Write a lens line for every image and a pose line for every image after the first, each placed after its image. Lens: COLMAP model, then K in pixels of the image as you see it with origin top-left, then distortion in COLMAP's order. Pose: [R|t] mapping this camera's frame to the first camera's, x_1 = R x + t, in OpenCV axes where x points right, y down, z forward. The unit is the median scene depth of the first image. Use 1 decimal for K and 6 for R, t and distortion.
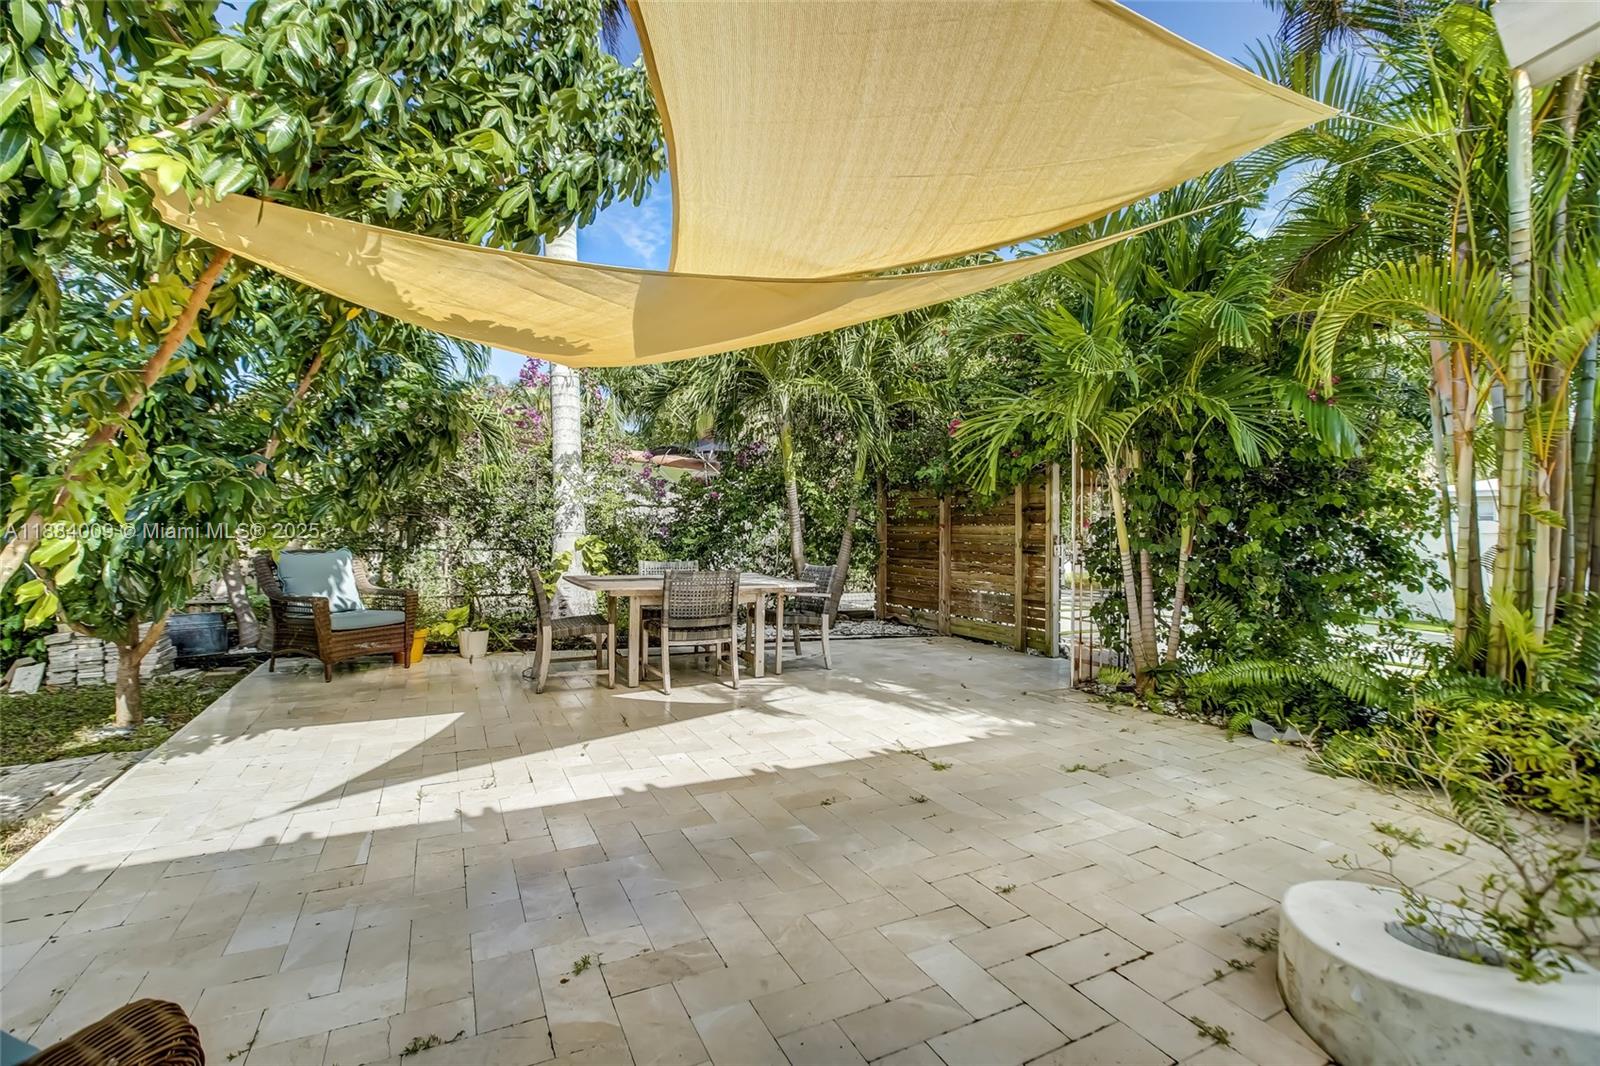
lens RADIAL K [[723.6, 0, 811.2], [0, 723.6, 525.2], [0, 0, 1]] dist [-0.008461, 0.001541]
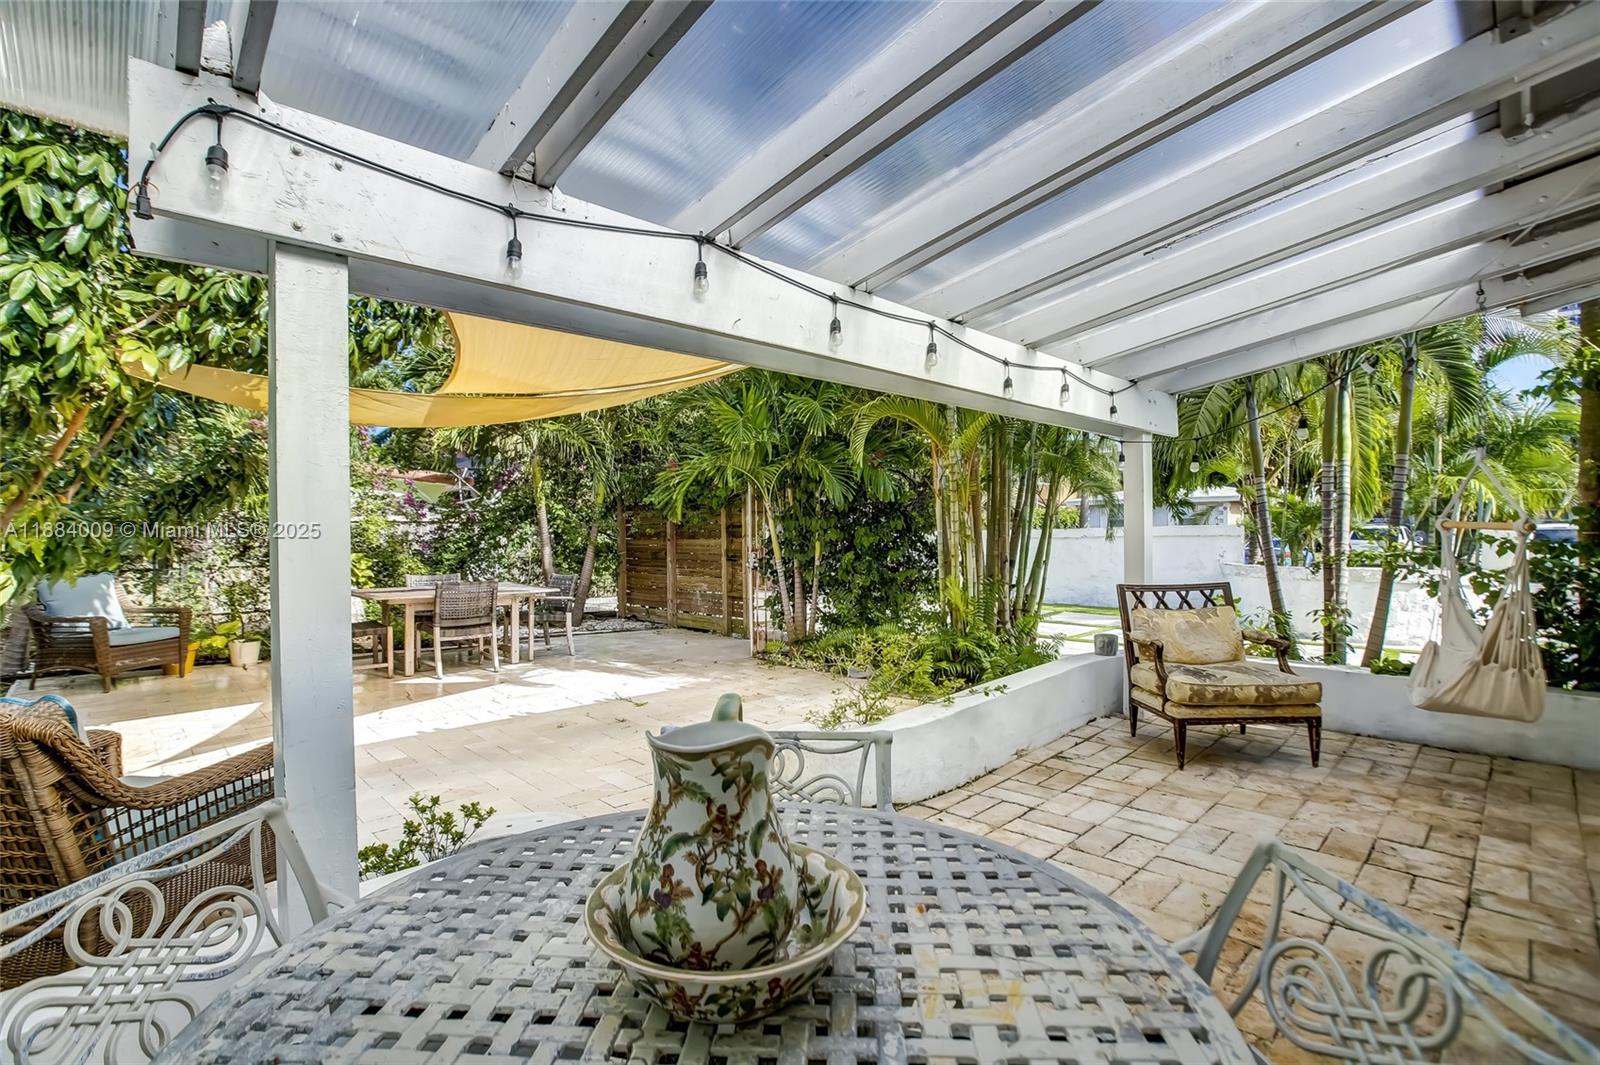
lens RADIAL K [[723.6, 0, 770.2], [0, 723.6, 528.3], [0, 0, 1]] dist [-0.008461, 0.001541]
pose [[0.963982, -0.012985, 0.265651, 0.023188], [0.013175, 0.999913, 0.001066, -0.021587], [-0.265641, 0.002472, 0.964069, -0.305687]]
